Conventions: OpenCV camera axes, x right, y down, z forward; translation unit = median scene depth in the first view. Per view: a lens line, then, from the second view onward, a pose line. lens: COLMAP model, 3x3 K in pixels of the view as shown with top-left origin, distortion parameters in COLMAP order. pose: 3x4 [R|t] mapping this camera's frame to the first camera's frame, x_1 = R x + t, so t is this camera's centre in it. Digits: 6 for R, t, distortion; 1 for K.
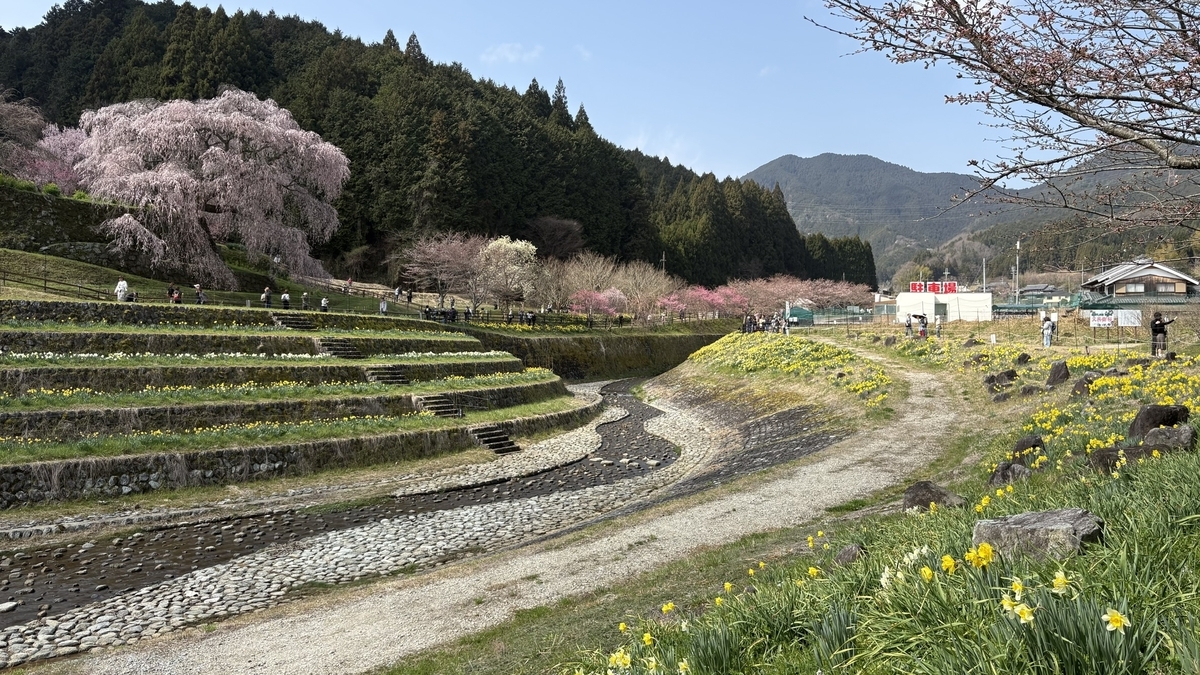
lens RADIAL K [[874.7, 0, 600.0], [0, 874.7, 337.5], [0, 0, 1]] dist [0.002554, -0.002790]
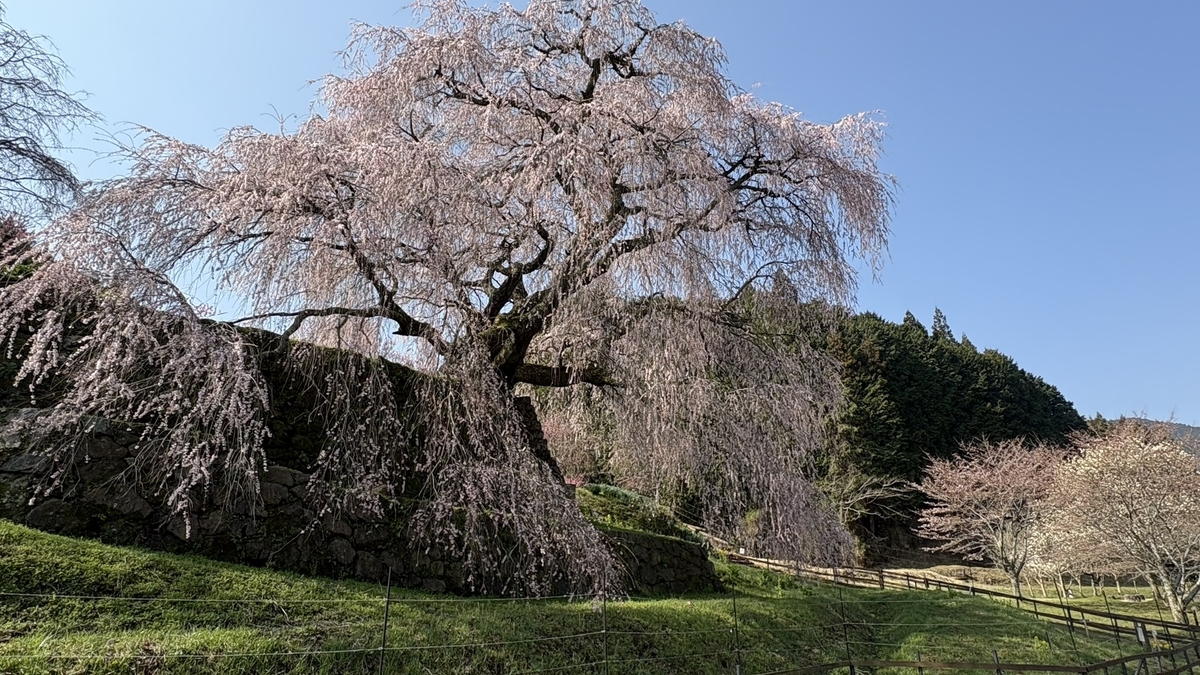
lens RADIAL K [[682.8, 0, 600.0], [0, 682.8, 337.5], [0, 0, 1]] dist [-0.000192, 0.000223]
pose [[0.916940, -0.173987, -0.359097, -0.149285], [0.028896, 0.926523, -0.375126, -0.021843], [0.397978, 0.333592, 0.854593, 0.360683]]
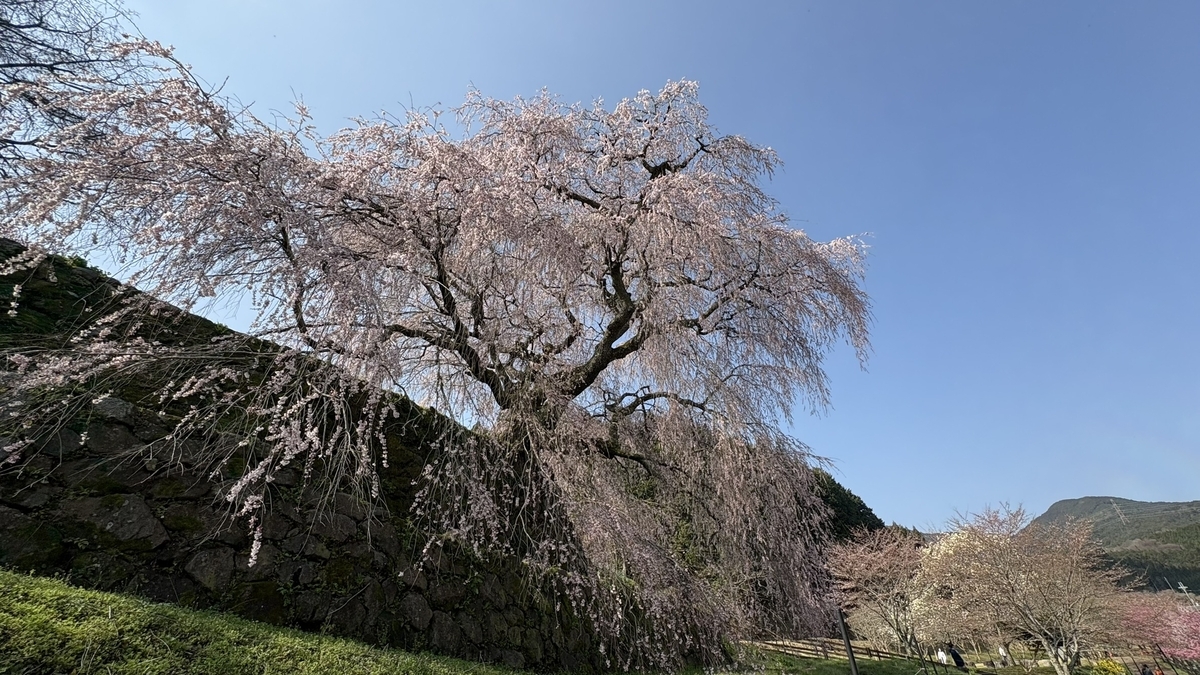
lens RADIAL K [[479.9, 0, 600.0], [0, 479.9, 337.5], [0, 0, 1]] dist [0.000082, -0.000391]
pose [[0.967534, -0.179048, -0.178379, -0.340796], [0.043604, 0.813453, -0.579994, -0.032927], [0.248950, 0.553386, 0.794851, 0.481760]]
